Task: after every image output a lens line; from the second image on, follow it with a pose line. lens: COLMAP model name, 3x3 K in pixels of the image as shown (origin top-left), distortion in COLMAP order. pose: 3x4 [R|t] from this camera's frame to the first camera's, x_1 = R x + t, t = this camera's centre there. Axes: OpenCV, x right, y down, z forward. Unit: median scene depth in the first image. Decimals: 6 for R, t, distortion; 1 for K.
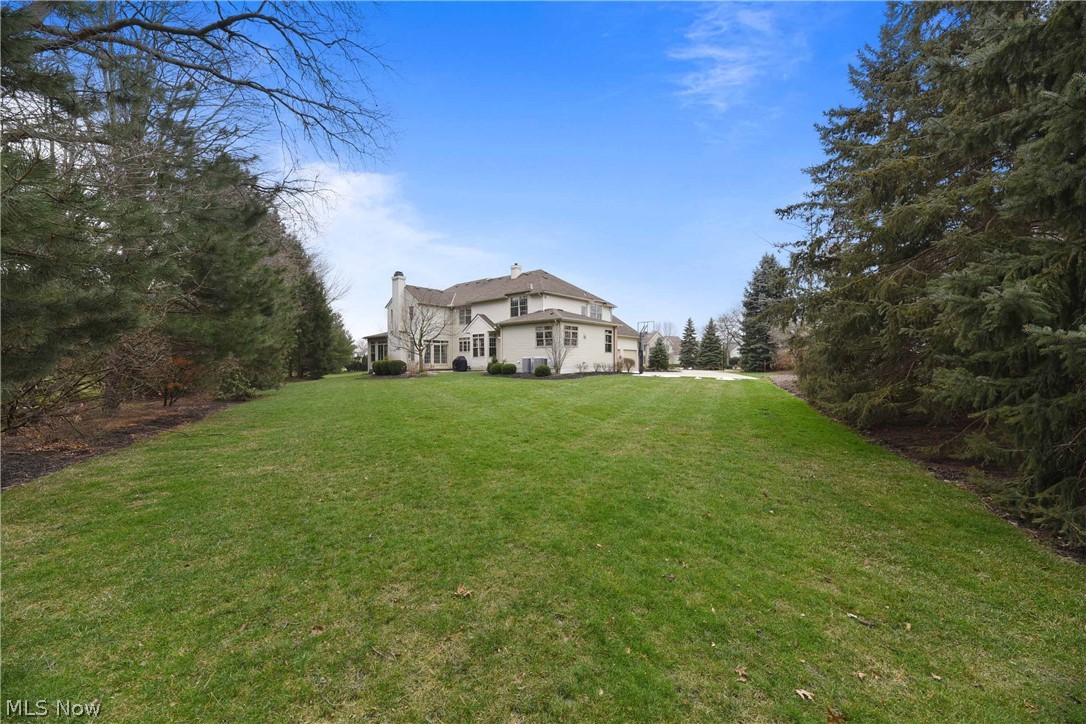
lens RADIAL K [[438.2, 0, 537.7], [0, 438.2, 373.4], [0, 0, 1]] dist [-0.000514, -0.000028]
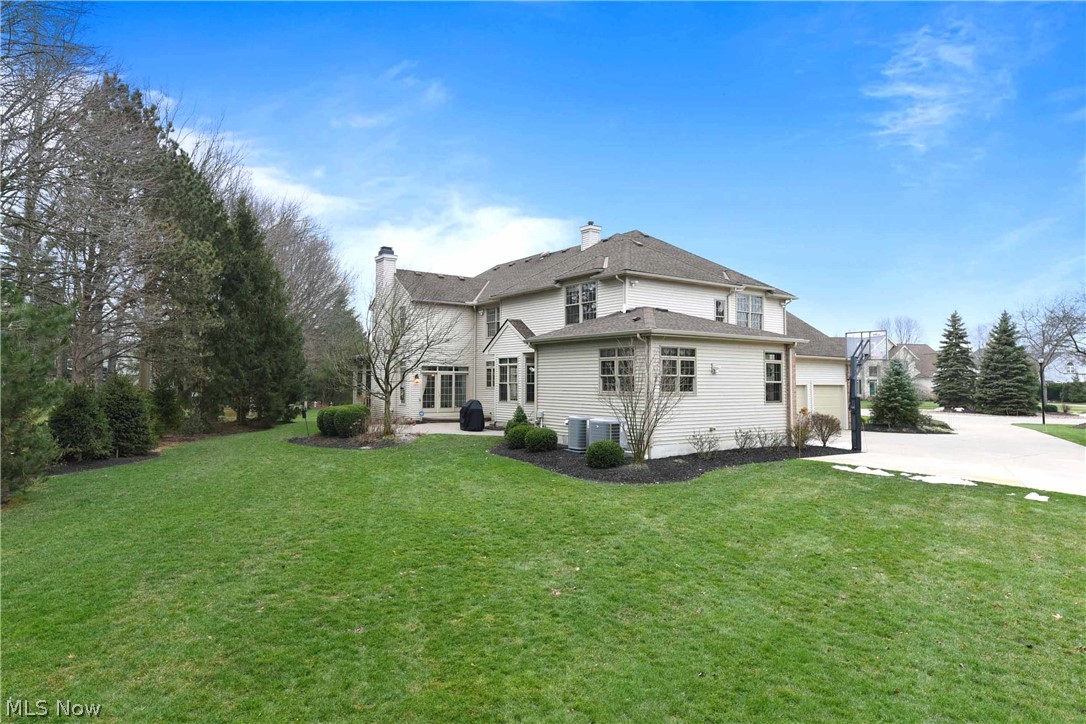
lens RADIAL K [[628.5, 0, 515.8], [0, 628.5, 358.5], [0, 0, 1]] dist [0.006125, 0.000350]
pose [[0.966618, -0.000709, -0.256222, 0.065827], [-0.013133, 0.998545, -0.052309, -0.050803], [0.255886, 0.053928, 0.965202, 0.287867]]
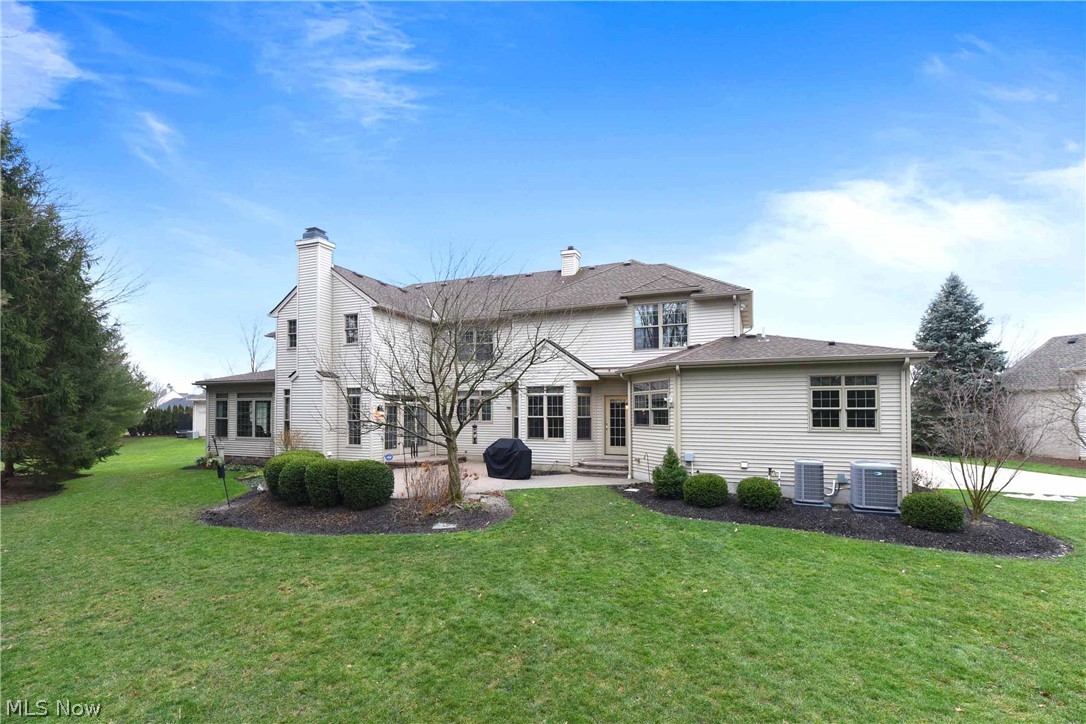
lens RADIAL K [[456.5, 0, 543.7], [0, 456.5, 410.8], [0, 0, 1]] dist [-0.002055, -0.000325]
pose [[0.942552, 0.006061, 0.334004, -0.289501], [0.000900, 0.999786, -0.020682, -0.057310], [-0.334058, 0.019795, 0.942345, 0.590943]]
